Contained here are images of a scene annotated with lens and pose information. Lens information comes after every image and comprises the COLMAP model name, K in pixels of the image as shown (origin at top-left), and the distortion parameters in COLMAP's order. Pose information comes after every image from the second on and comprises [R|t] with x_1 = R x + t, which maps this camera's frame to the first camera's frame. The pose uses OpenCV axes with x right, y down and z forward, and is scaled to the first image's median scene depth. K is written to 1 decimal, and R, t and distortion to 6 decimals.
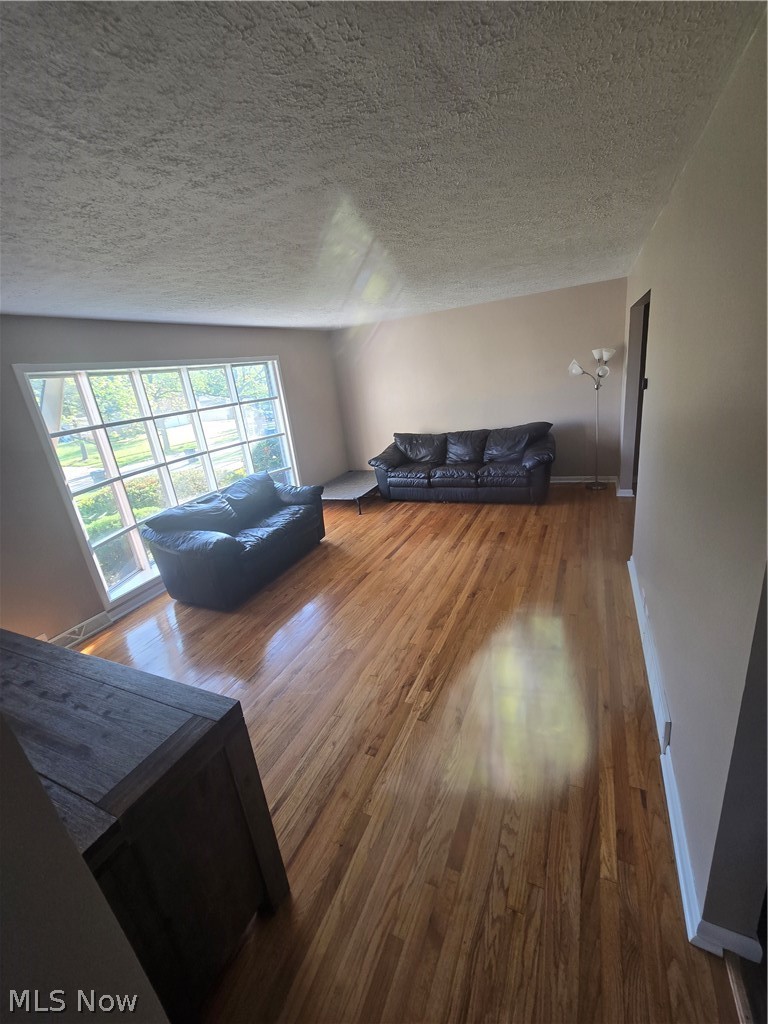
lens RADIAL K [[415.1, 0, 394.3], [0, 415.1, 512.7], [0, 0, 1]] dist [0.010898, -0.002990]
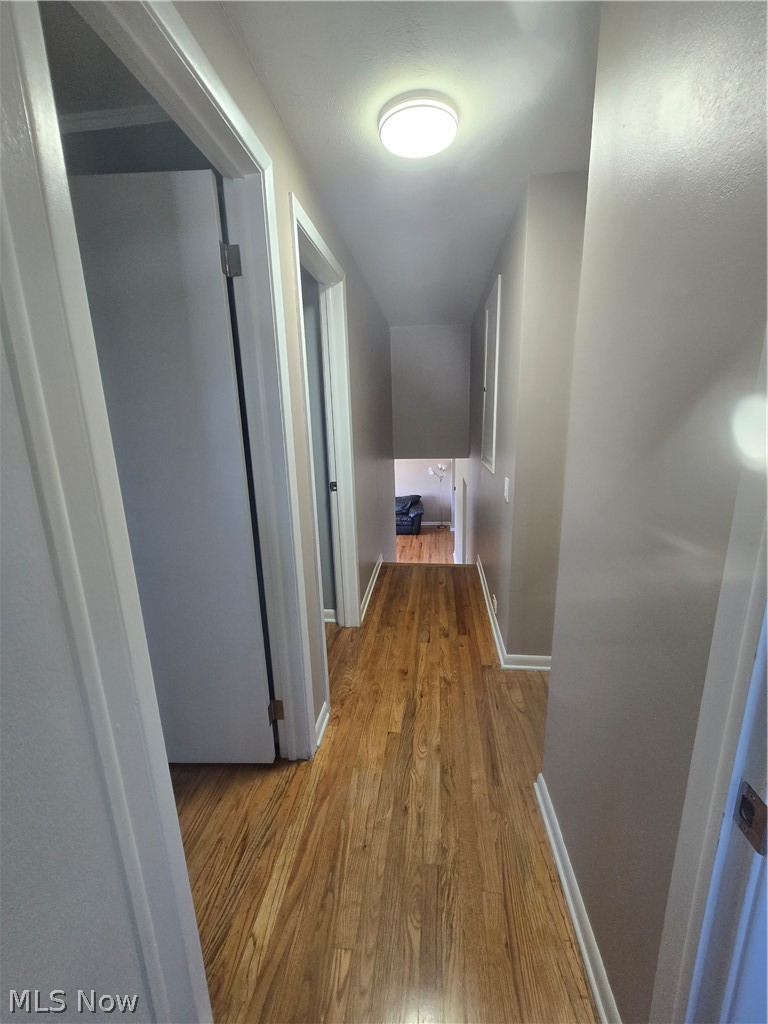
lens RADIAL K [[415.1, 0, 384.4], [0, 415.1, 514.1], [0, 0, 1]] dist [0.010898, -0.002990]
pose [[0.951737, 0.020099, 0.306257, -0.466359], [0.015512, 0.993428, -0.113401, 0.116425], [-0.306523, 0.112678, 0.945170, -0.970438]]
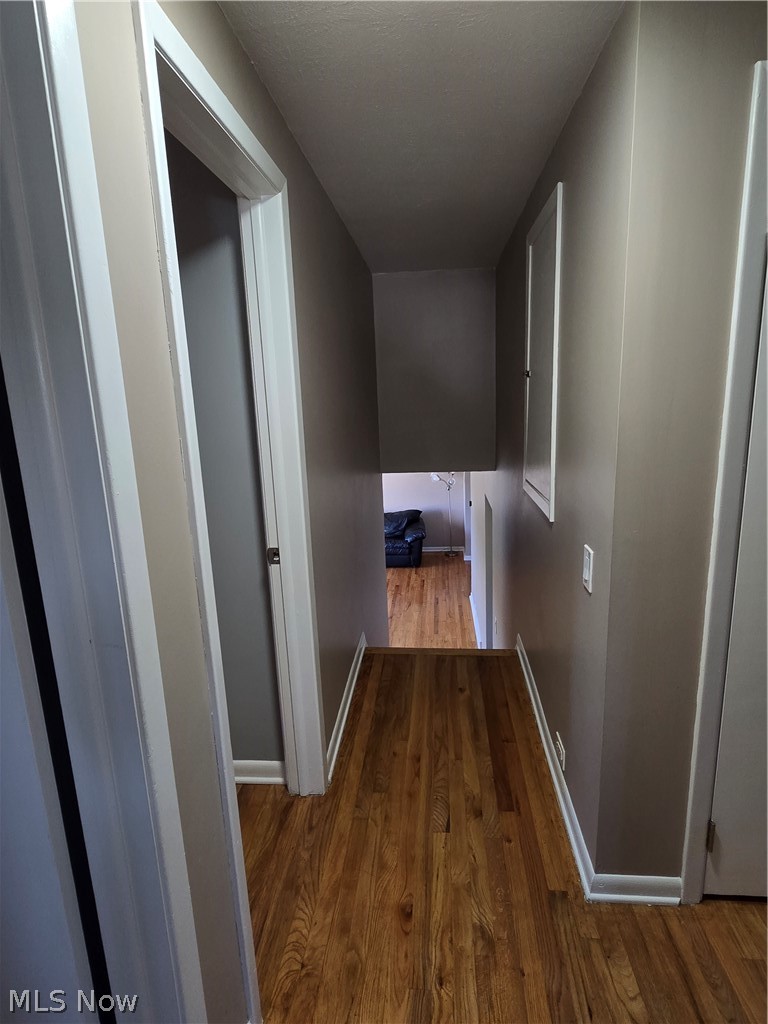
lens RADIAL K [[561.6, 0, 385.0], [0, 561.6, 510.2], [0, 0, 1]] dist [0.018434, -0.001096]
pose [[0.943674, 0.011671, 0.330670, -0.425159], [0.034758, 0.990352, -0.134147, 0.045160], [-0.329045, 0.138085, 0.934164, -0.861702]]
